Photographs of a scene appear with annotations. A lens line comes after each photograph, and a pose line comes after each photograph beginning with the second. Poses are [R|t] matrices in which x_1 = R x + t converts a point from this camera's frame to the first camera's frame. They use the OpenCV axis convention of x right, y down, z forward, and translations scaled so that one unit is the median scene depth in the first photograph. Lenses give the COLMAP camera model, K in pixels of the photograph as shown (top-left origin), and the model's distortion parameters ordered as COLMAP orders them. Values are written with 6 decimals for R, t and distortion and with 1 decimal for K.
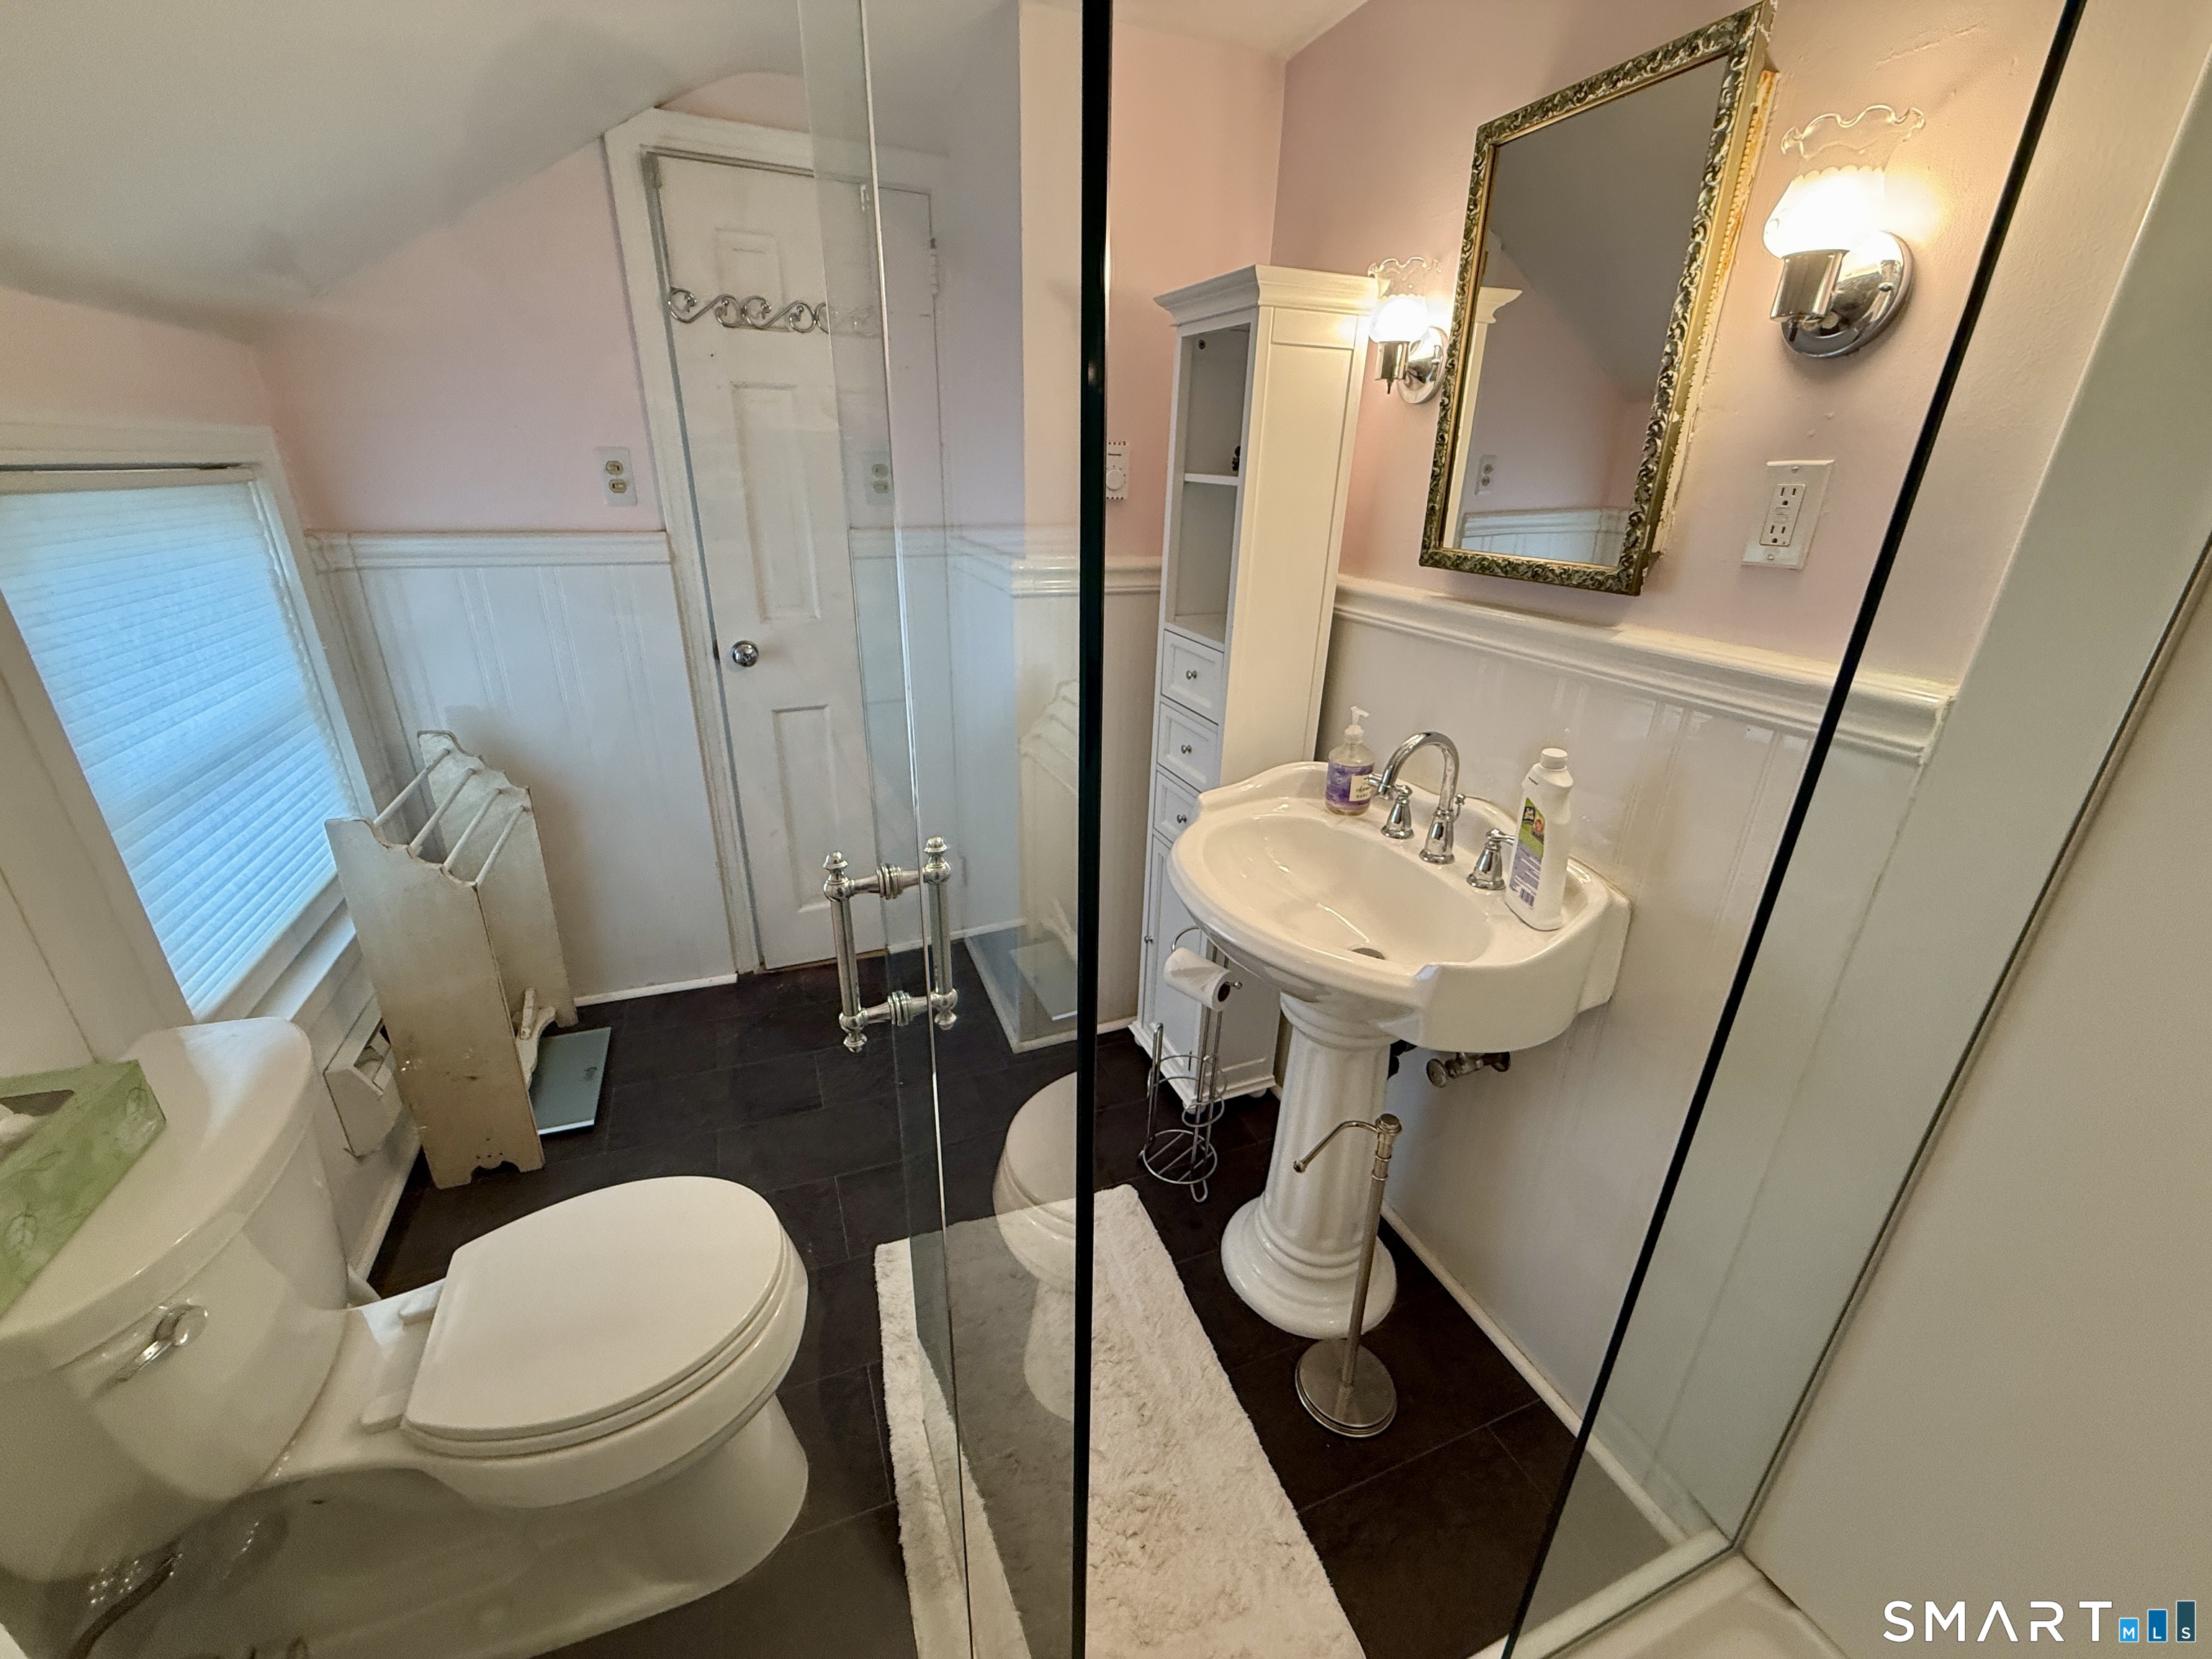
lens RADIAL K [[882.1, 0, 1105.6], [0, 882.1, 828.8], [0, 0, 1]] dist [-0.001432, 0.000117]
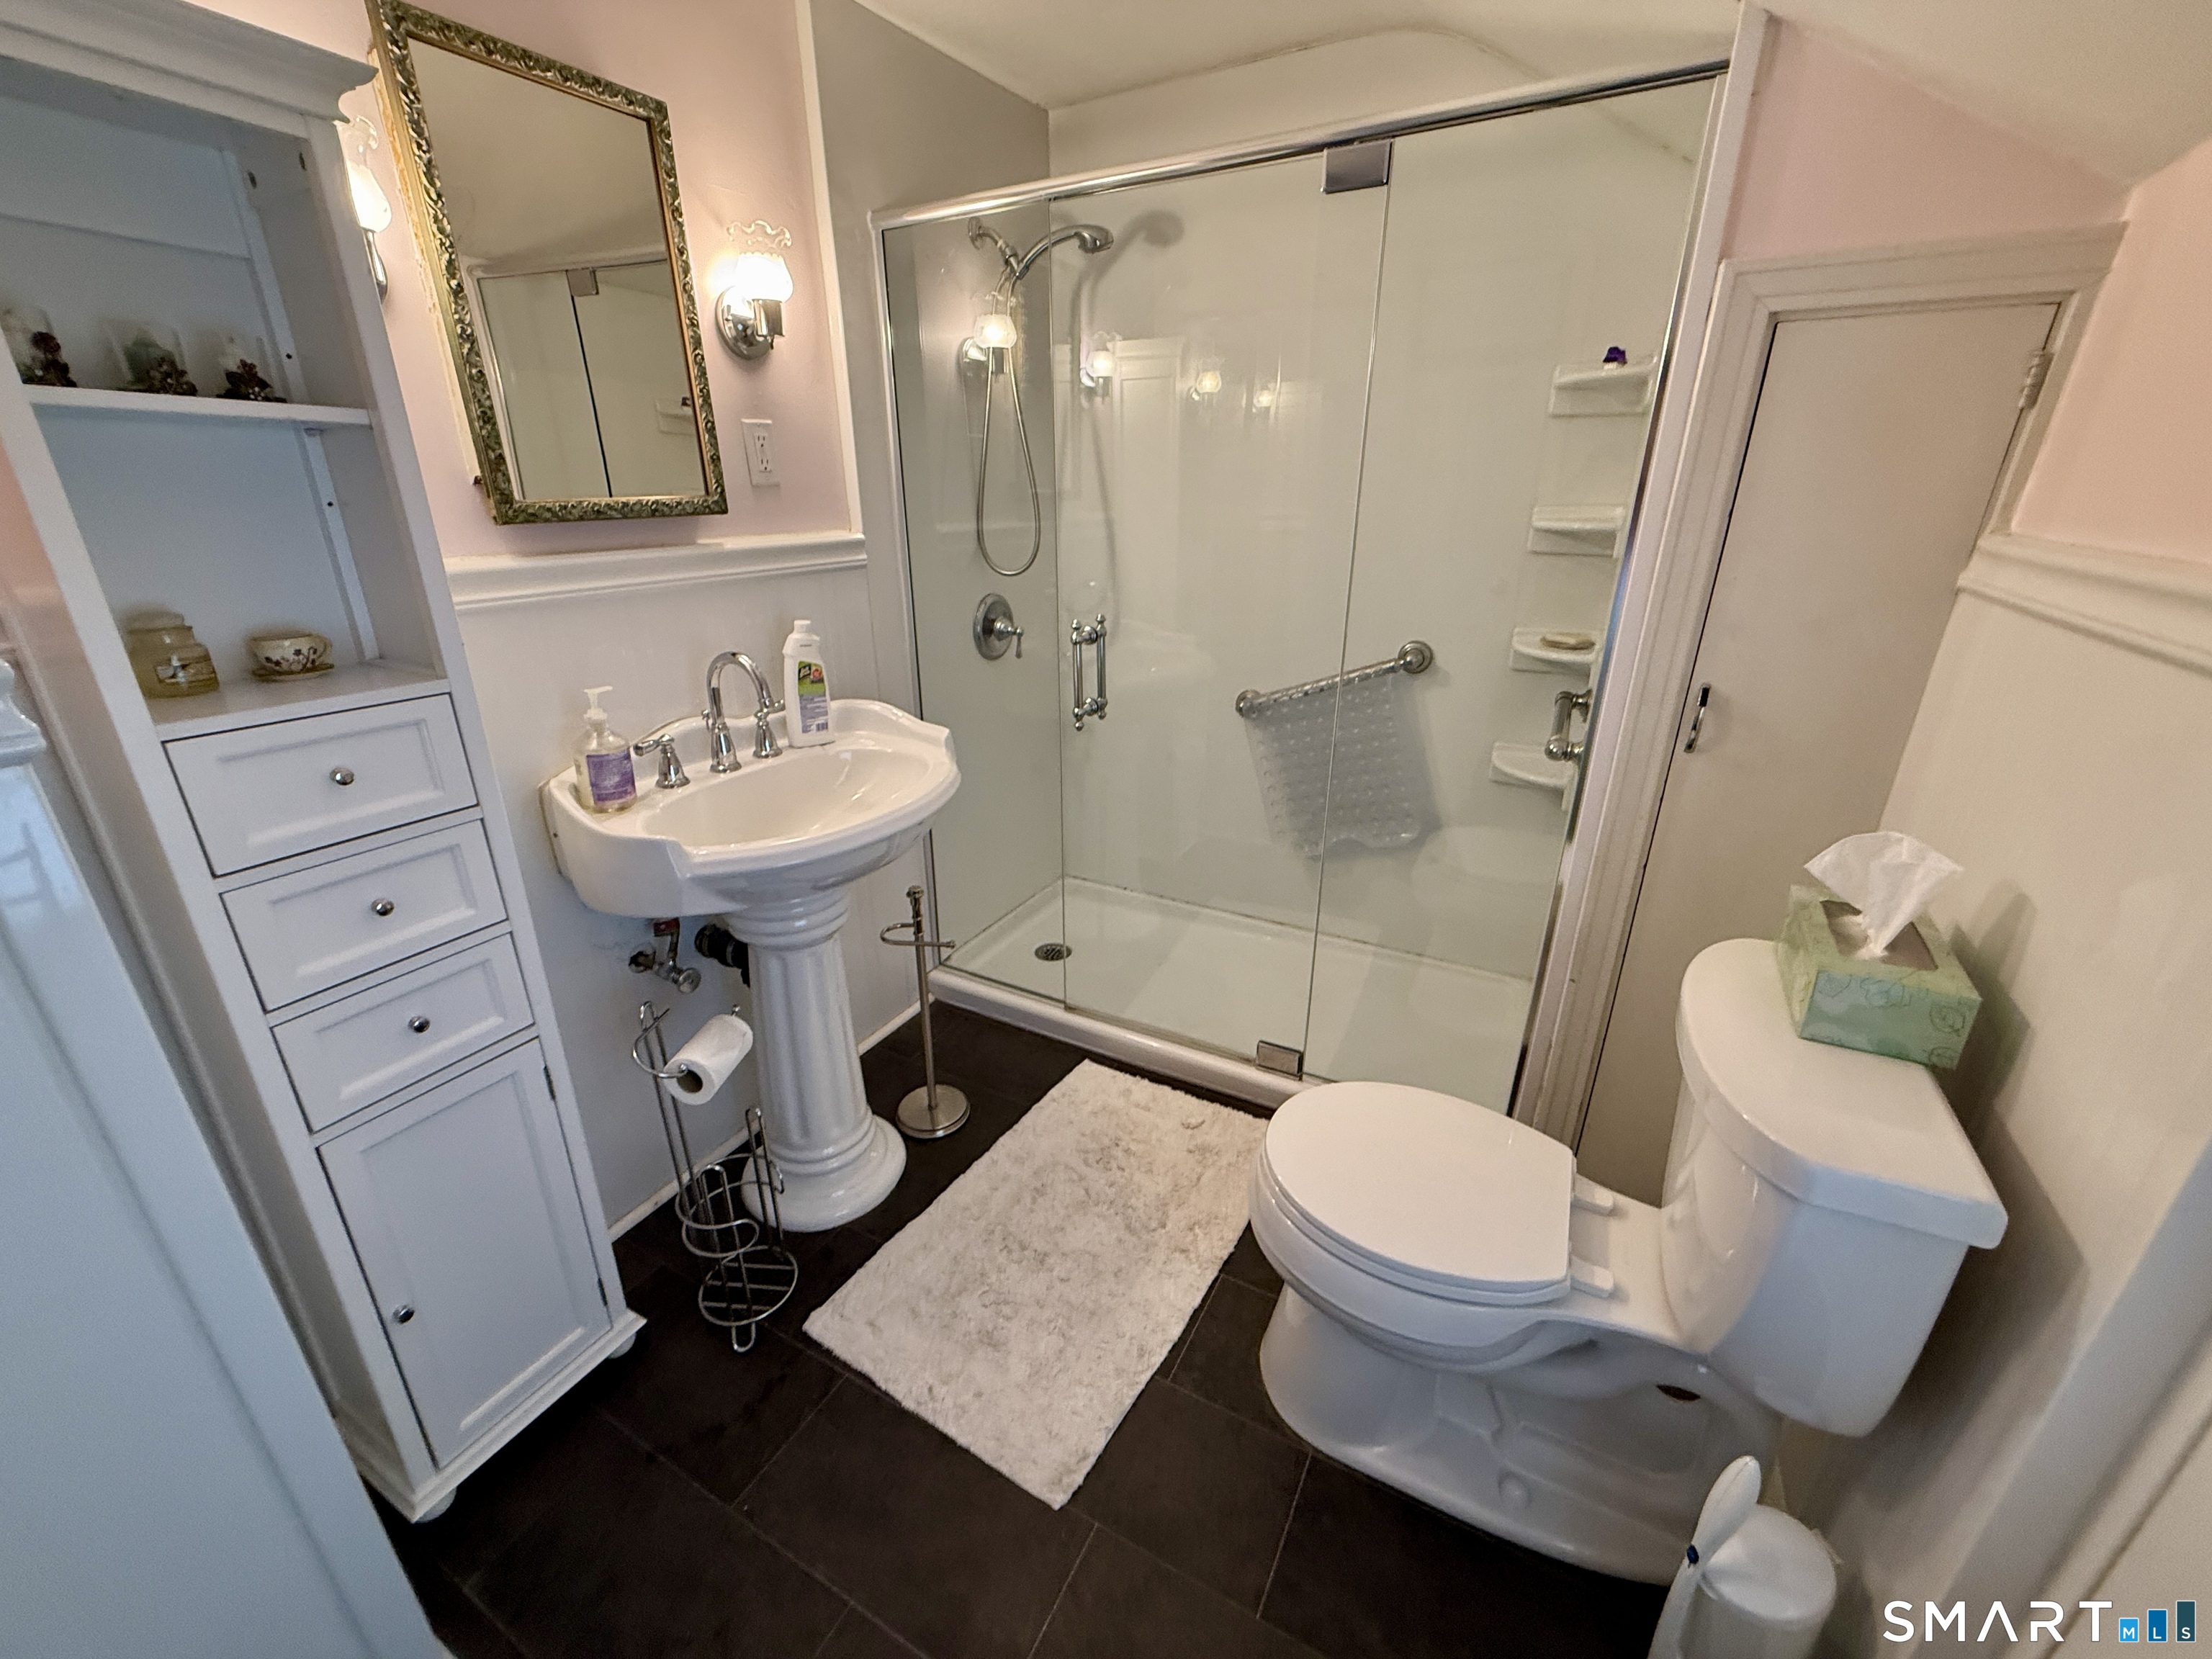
lens RADIAL K [[882.1, 0, 1102.2], [0, 882.1, 824.9], [0, 0, 1]] dist [-0.001432, 0.000117]
pose [[-0.639907, -0.300895, 0.707094, -0.757267], [0.276111, 0.768675, 0.576976, -0.433481], [-0.717134, 0.564447, -0.408800, 1.168786]]
